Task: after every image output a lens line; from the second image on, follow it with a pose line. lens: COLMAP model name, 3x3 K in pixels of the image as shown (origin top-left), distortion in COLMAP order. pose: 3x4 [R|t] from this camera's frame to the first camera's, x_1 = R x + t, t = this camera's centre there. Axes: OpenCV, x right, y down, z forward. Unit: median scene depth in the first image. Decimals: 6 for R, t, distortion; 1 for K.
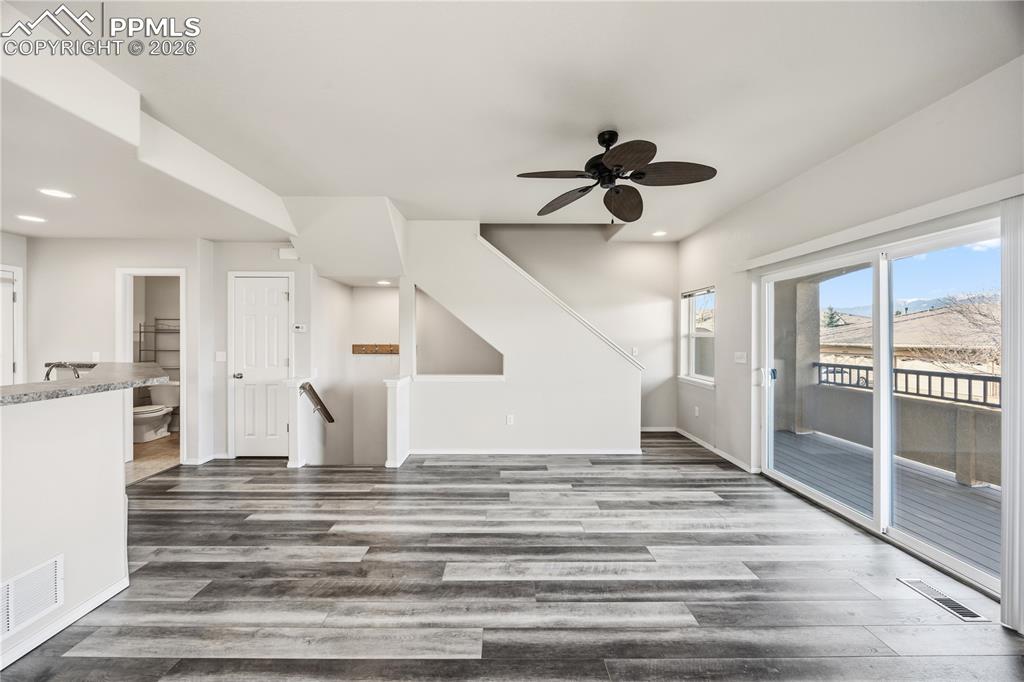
lens RADIAL K [[390.9, 0, 505.2], [0, 390.9, 340.3], [0, 0, 1]] dist [-0.003062, -0.000228]
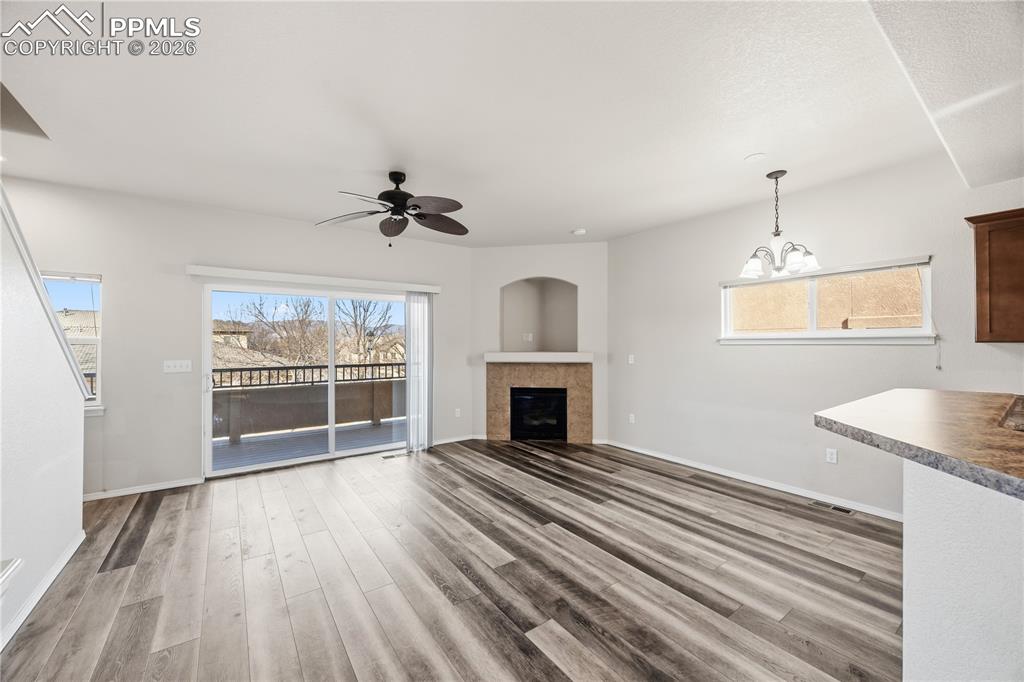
lens RADIAL K [[390.9, 0, 505.2], [0, 390.9, 340.3], [0, 0, 1]] dist [-0.003062, -0.000228]
pose [[-0.576529, 0.005155, 0.817061, -1.010642], [0.007366, 0.999972, -0.001112, -0.012568], [-0.817044, 0.005377, -0.576551, 1.586962]]
